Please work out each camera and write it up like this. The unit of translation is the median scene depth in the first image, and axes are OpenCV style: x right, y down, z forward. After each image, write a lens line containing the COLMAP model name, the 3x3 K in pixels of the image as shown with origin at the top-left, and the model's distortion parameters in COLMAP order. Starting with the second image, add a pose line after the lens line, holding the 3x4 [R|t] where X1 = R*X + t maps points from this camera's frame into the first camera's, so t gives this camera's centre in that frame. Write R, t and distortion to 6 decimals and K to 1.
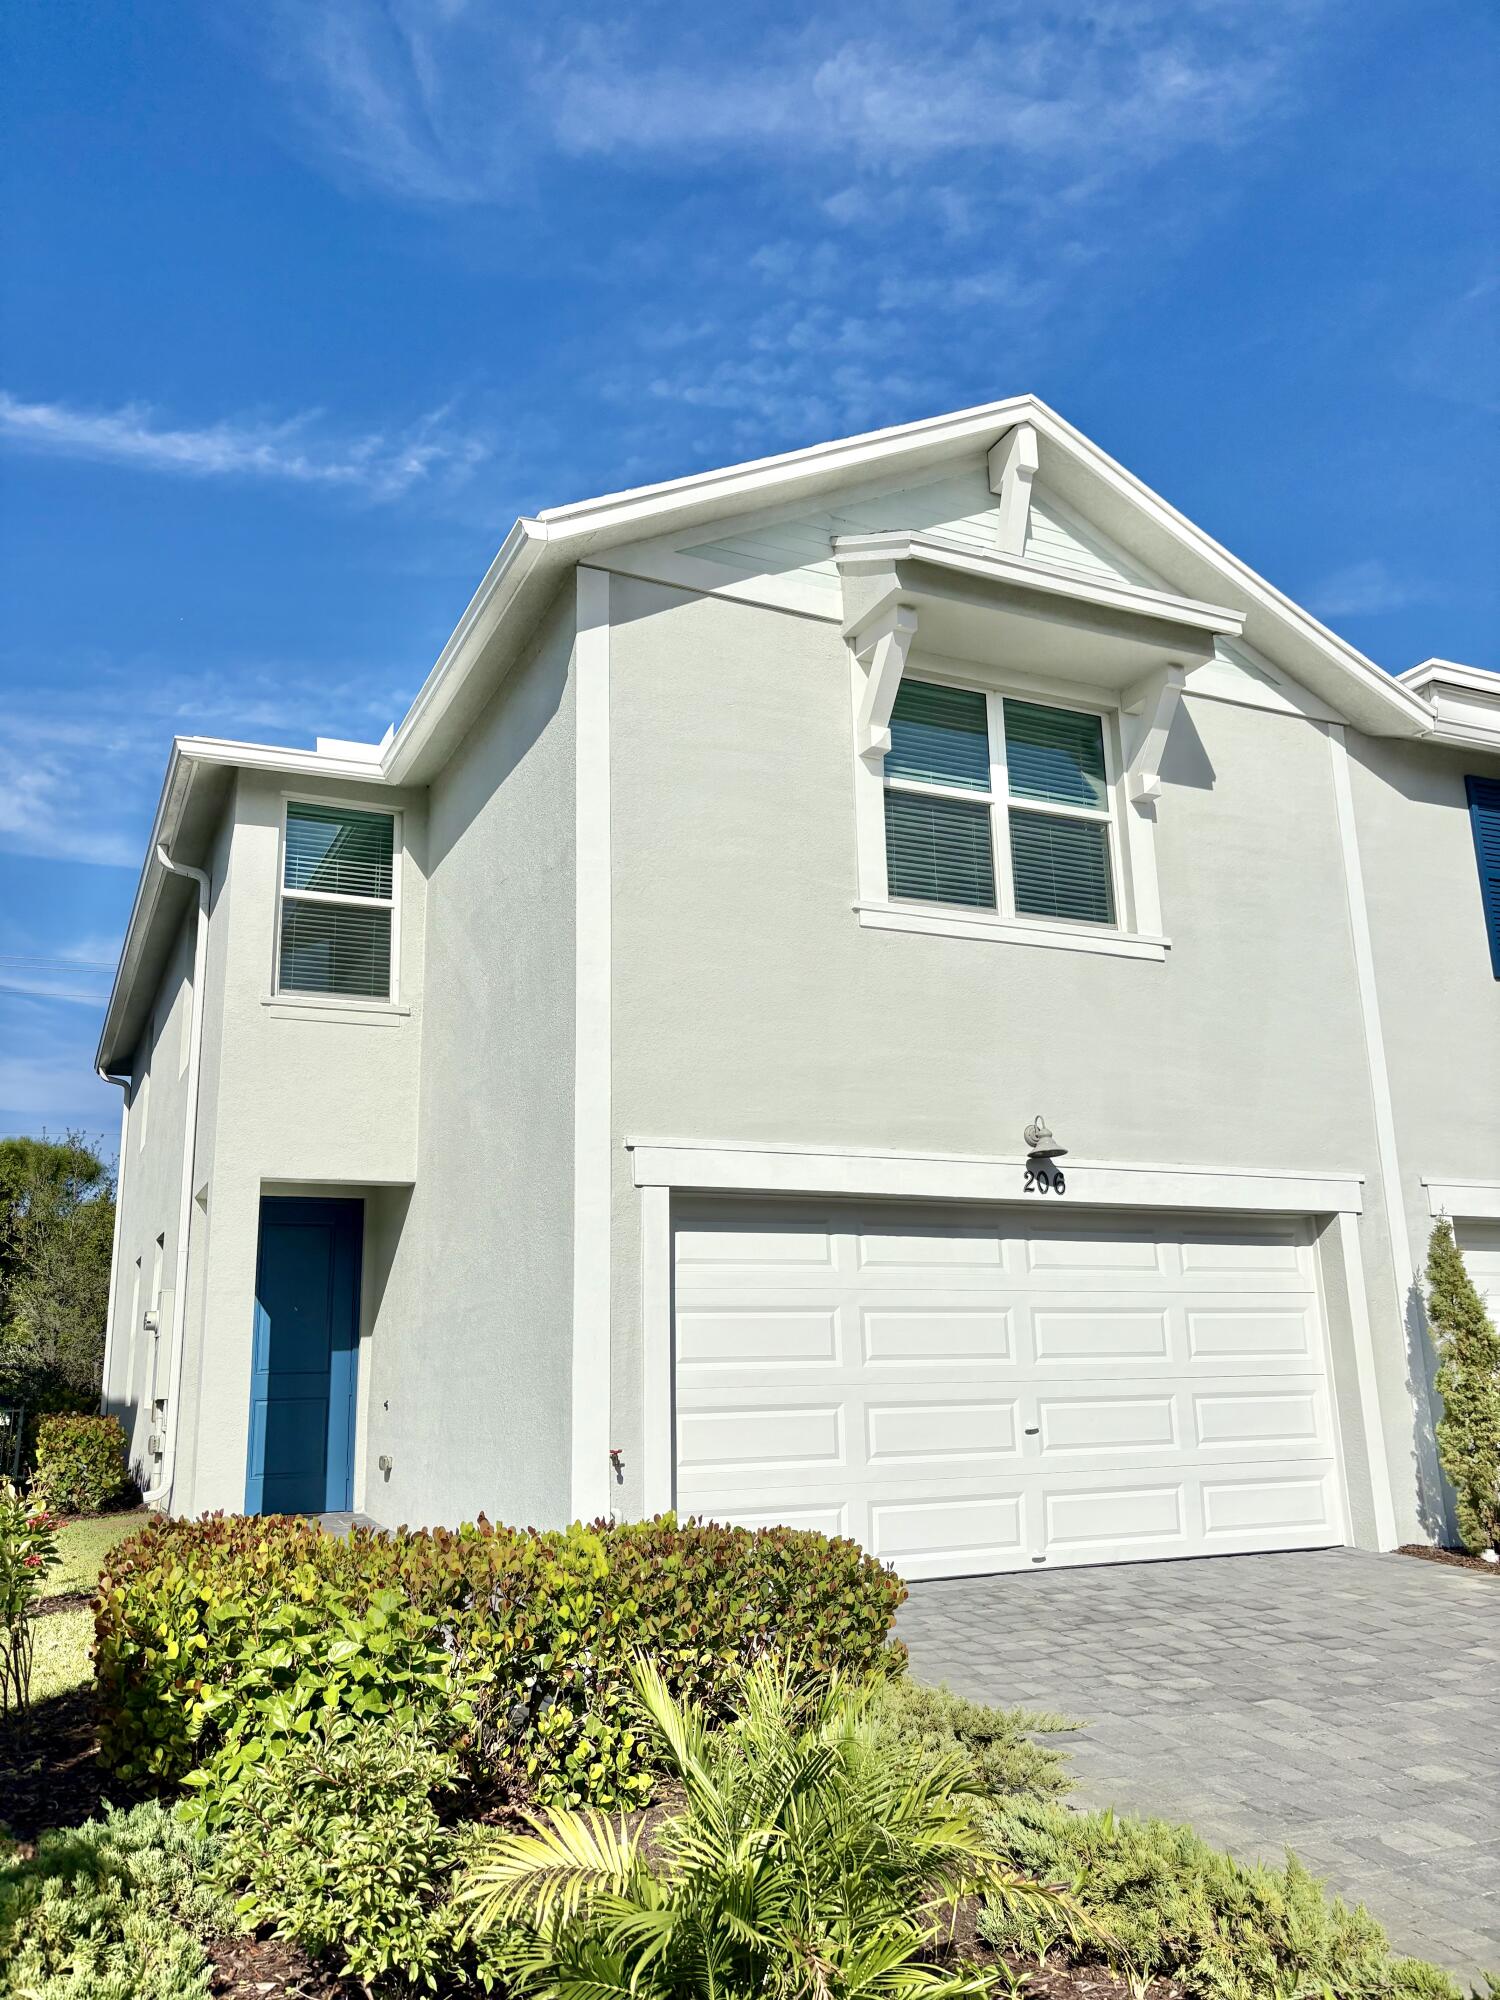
lens RADIAL K [[1538.9, 0, 750.0], [0, 1538.9, 1000.0], [0, 0, 1]] dist [0.044689, -0.010442]
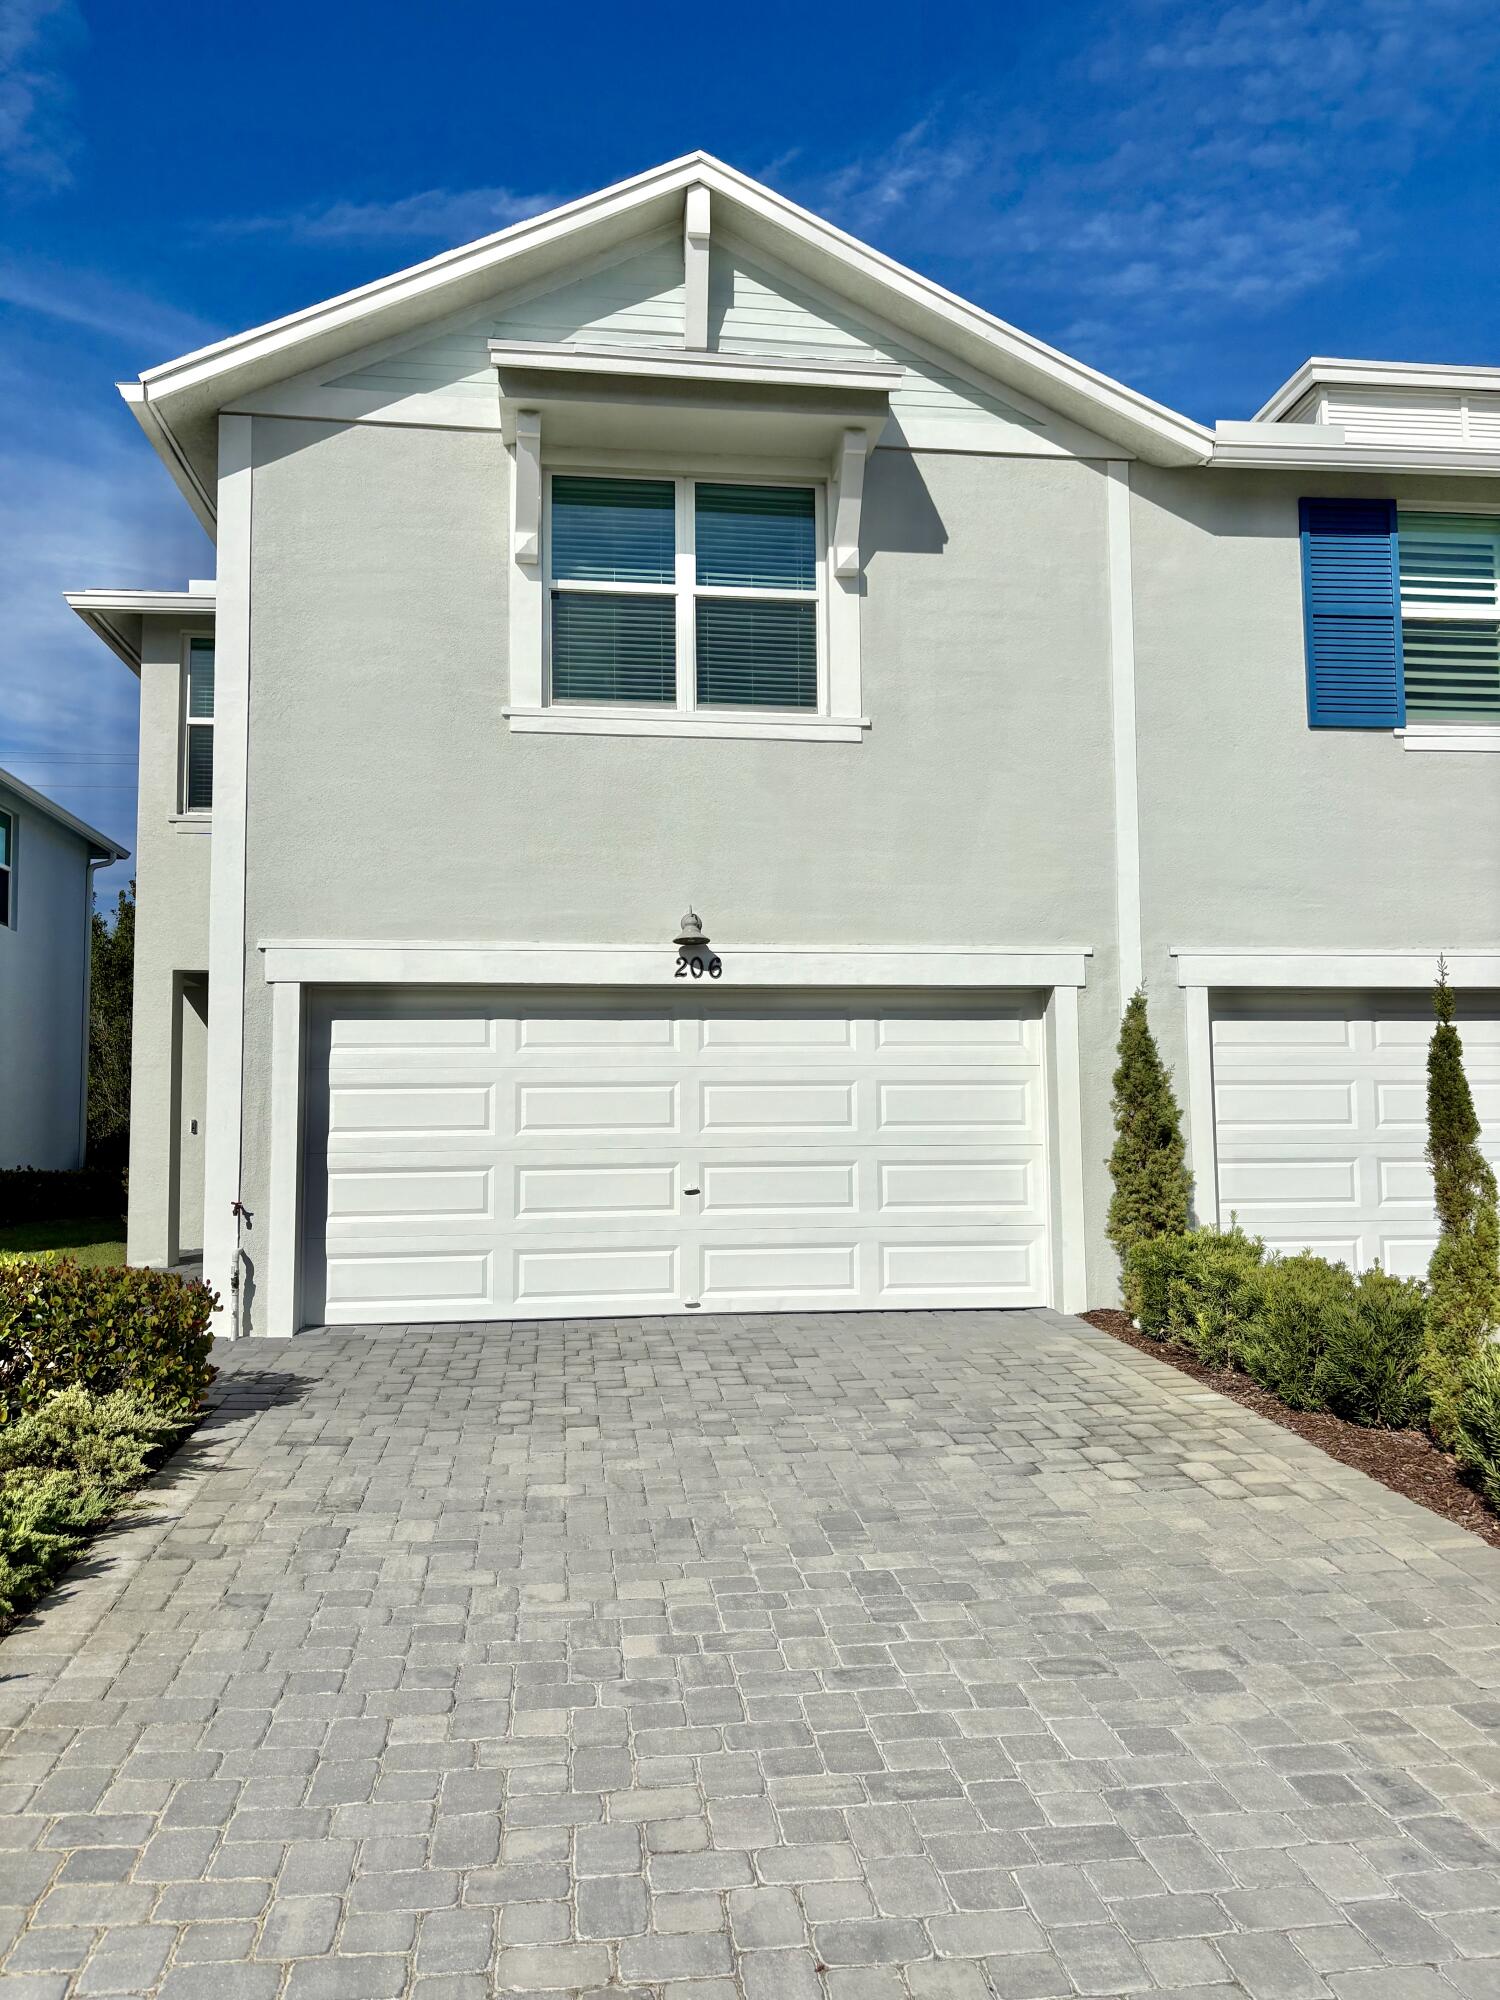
lens RADIAL K [[1538.9, 0, 750.0], [0, 1538.9, 1000.0], [0, 0, 1]] dist [0.044689, -0.010442]
pose [[0.951707, -0.009207, -0.306868, 0.518563], [0.060266, 0.985705, 0.157332, -0.022208], [0.301033, -0.168228, 0.938658, 0.015384]]
